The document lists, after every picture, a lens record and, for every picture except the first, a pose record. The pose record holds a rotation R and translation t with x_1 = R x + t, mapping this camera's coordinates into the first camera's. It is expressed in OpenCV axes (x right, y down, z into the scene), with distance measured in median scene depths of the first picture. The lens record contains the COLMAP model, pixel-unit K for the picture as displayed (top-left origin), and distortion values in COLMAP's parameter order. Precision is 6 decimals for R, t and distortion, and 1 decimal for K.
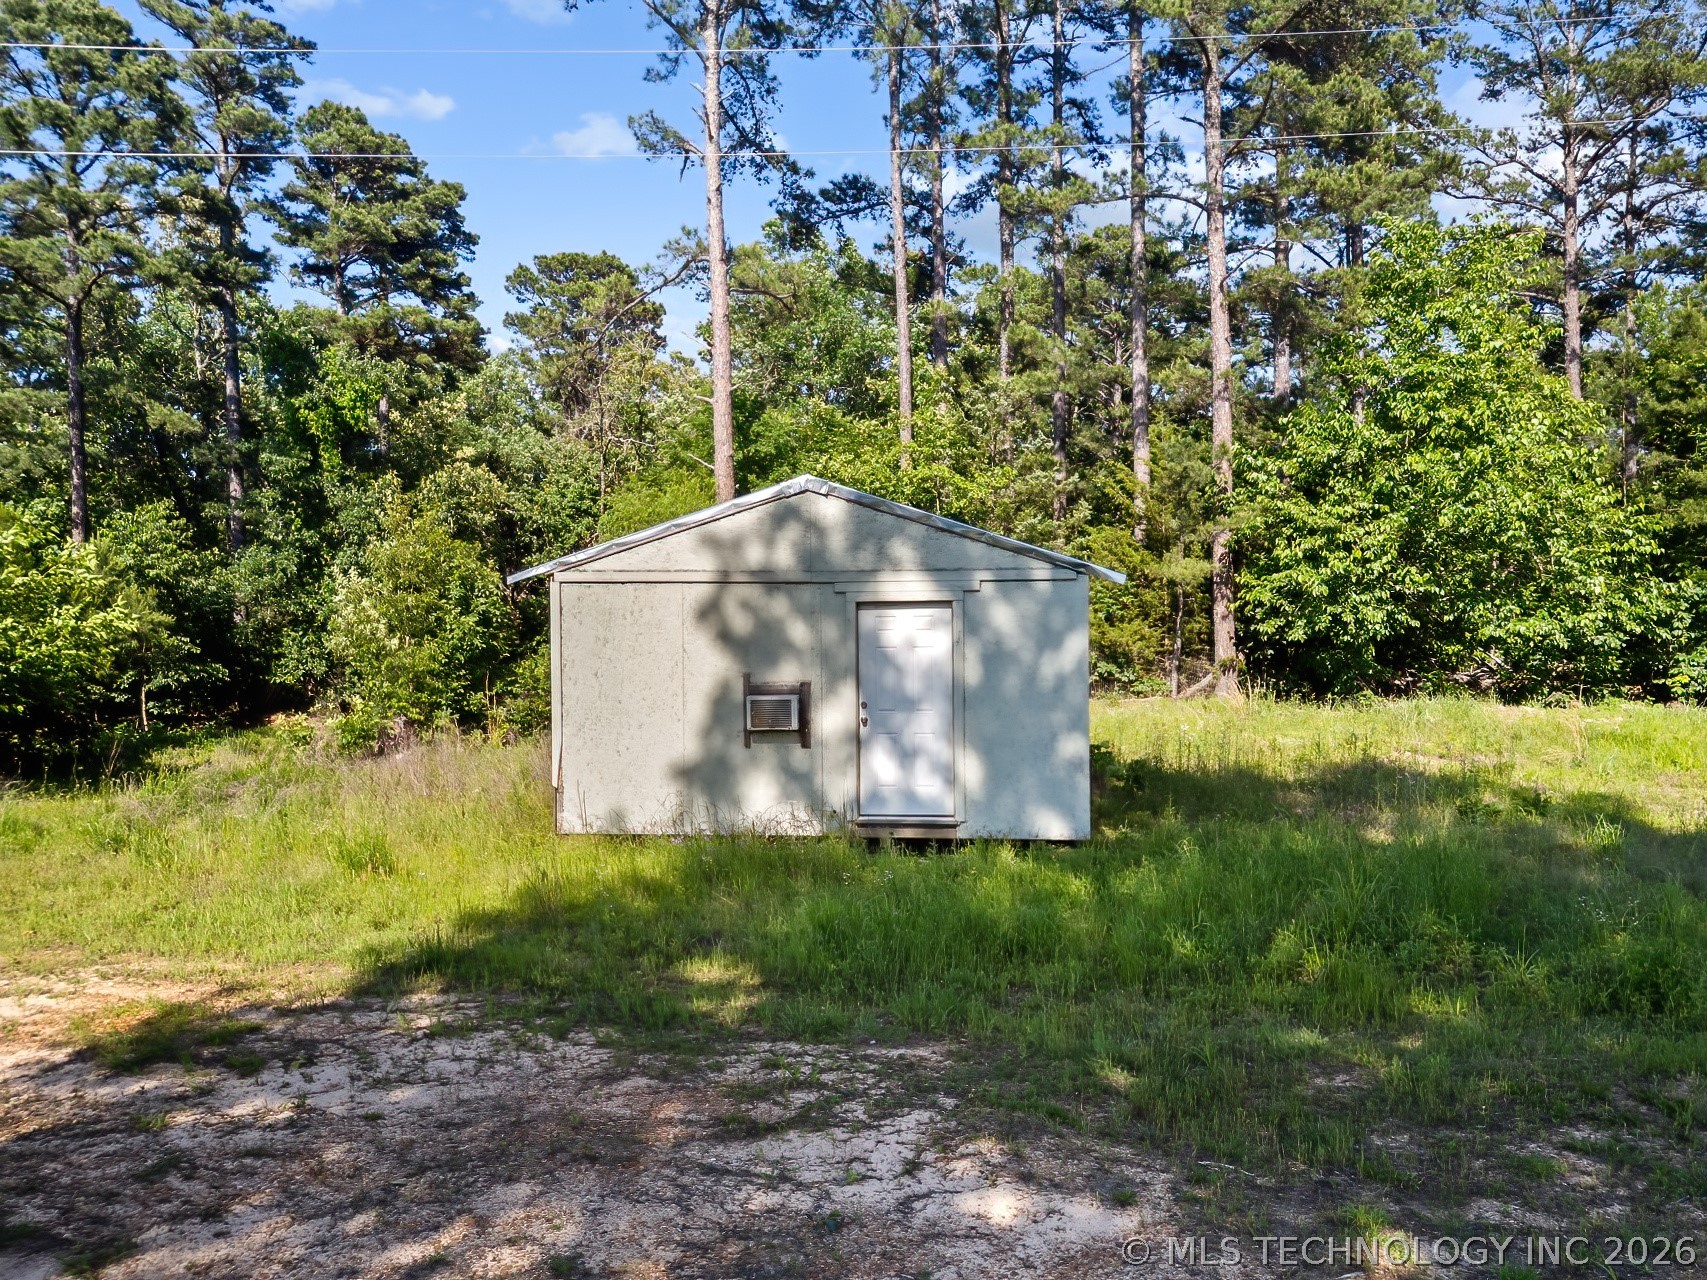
lens RADIAL K [[1274.2, 0, 854.7], [0, 1274.2, 644.1], [0, 0, 1]] dist [0.024429, -0.009139]
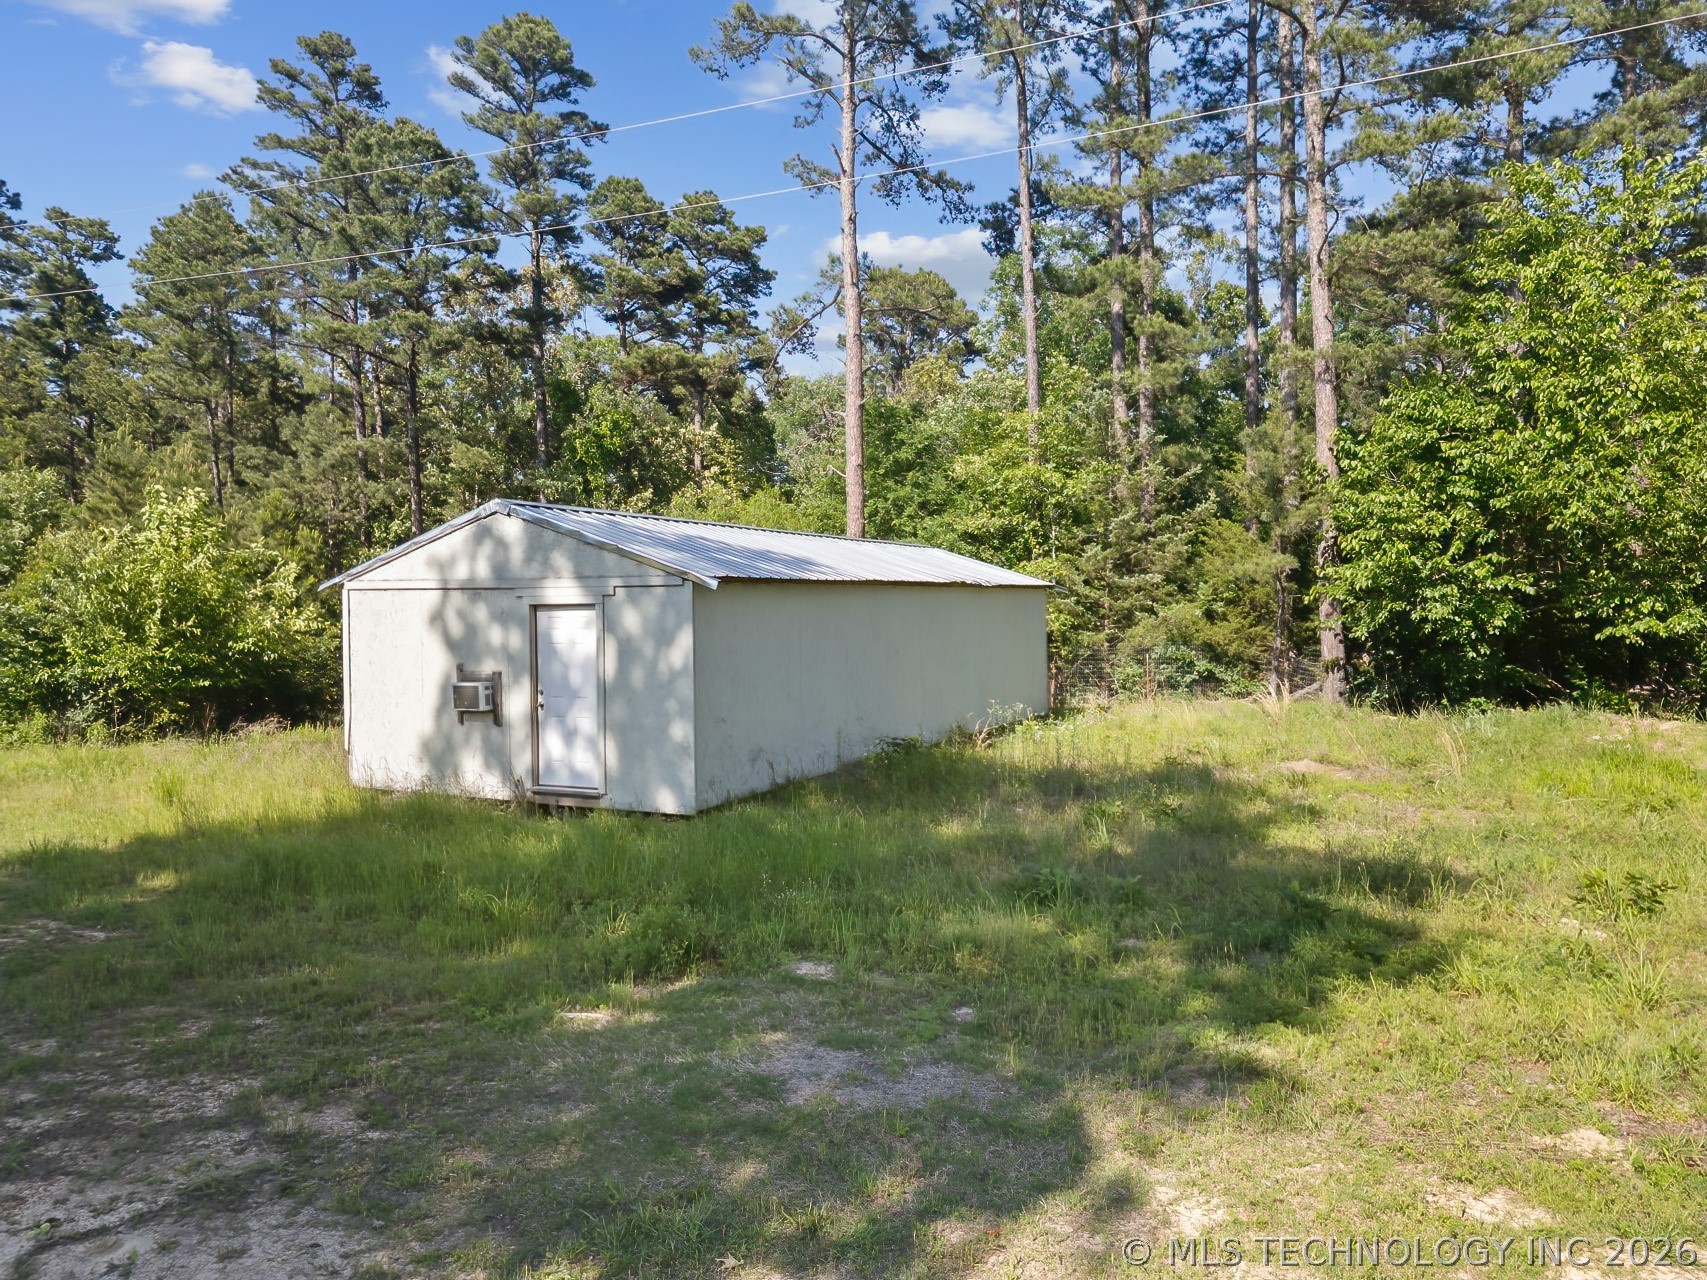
lens RADIAL K [[1274.2, 0, 867.3], [0, 1274.2, 634.7], [0, 0, 1]] dist [0.024429, -0.009139]
pose [[0.925180, 0.003007, -0.379517, 0.739480], [-0.004093, 0.999990, -0.002055, -0.004274], [0.379507, 0.003454, 0.925182, 0.015187]]
